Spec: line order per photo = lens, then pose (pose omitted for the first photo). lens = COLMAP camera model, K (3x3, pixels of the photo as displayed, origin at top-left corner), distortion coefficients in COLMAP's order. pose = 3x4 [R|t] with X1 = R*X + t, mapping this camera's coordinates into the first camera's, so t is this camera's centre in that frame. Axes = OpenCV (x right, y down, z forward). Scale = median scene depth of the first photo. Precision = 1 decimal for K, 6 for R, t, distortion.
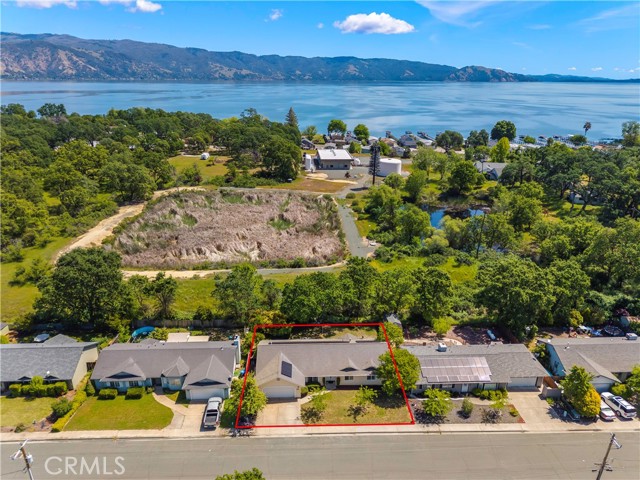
lens RADIAL K [[424.1, 0, 320.0], [0, 424.1, 240.0], [0, 0, 1]] dist [0.040142, -0.043068]
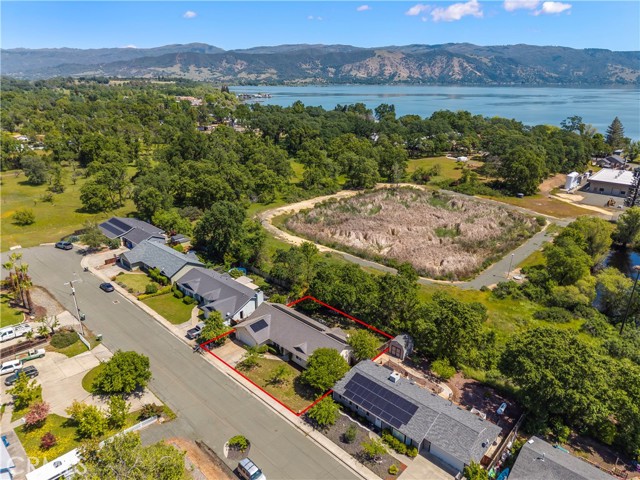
lens RADIAL K [[424.1, 0, 320.0], [0, 424.1, 240.0], [0, 0, 1]] dist [0.040142, -0.043068]
pose [[0.700642, 0.246666, -0.669520, 0.450931], [-0.252704, 0.963306, 0.090452, -0.045171], [0.667264, 0.105816, 0.737266, 0.124414]]
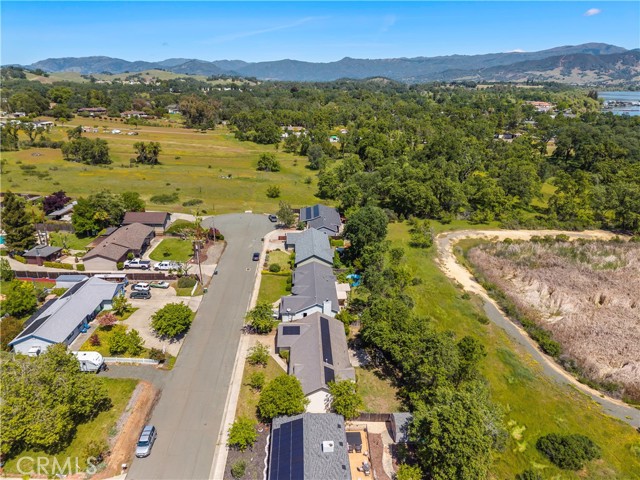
lens RADIAL K [[424.1, 0, 320.0], [0, 424.1, 240.0], [0, 0, 1]] dist [0.040142, -0.043068]
pose [[-0.006994, 0.340397, -0.940256, 0.545717], [-0.360674, 0.876128, 0.319864, -0.186220], [0.932666, 0.341363, 0.116645, 0.495595]]
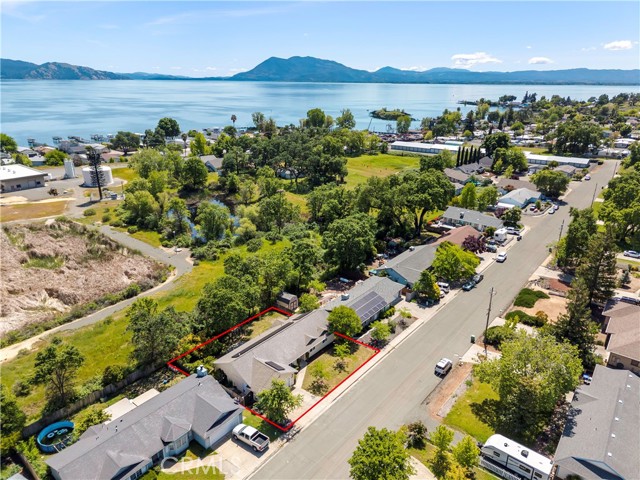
lens RADIAL K [[424.1, 0, 320.0], [0, 424.1, 240.0], [0, 0, 1]] dist [0.040142, -0.043068]
pose [[0.668541, -0.265409, 0.694702, -0.369704], [0.262066, 0.958303, 0.113919, -0.043438], [-0.695970, 0.105898, 0.710219, 0.096646]]
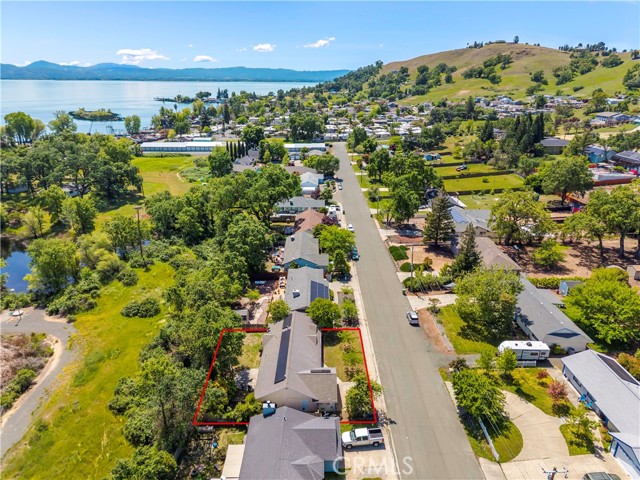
lens RADIAL K [[424.1, 0, 320.0], [0, 424.1, 240.0], [0, 0, 1]] dist [0.040142, -0.043068]
pose [[0.046991, -0.361188, 0.931308, -0.524528], [0.347228, 0.880103, 0.323809, -0.171938], [-0.936603, 0.308160, 0.166772, 0.429259]]
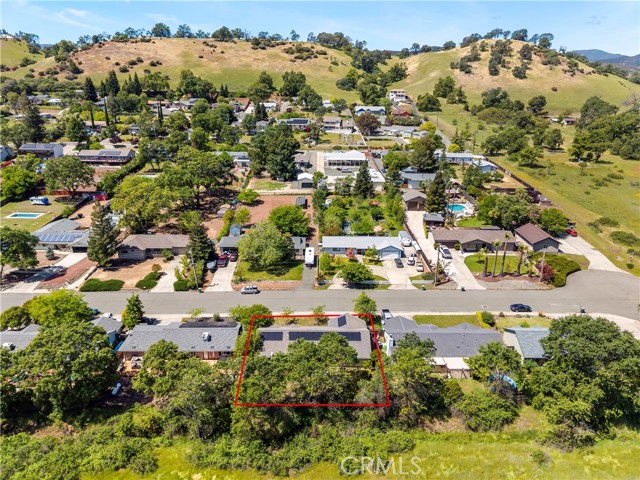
lens RADIAL K [[424.1, 0, 320.0], [0, 424.1, 240.0], [0, 0, 1]] dist [0.040142, -0.043068]
pose [[-0.998824, -0.038690, 0.029216, -0.024059], [-0.009518, 0.747369, 0.664341, -0.436026], [-0.047539, 0.663282, -0.746859, 1.055342]]
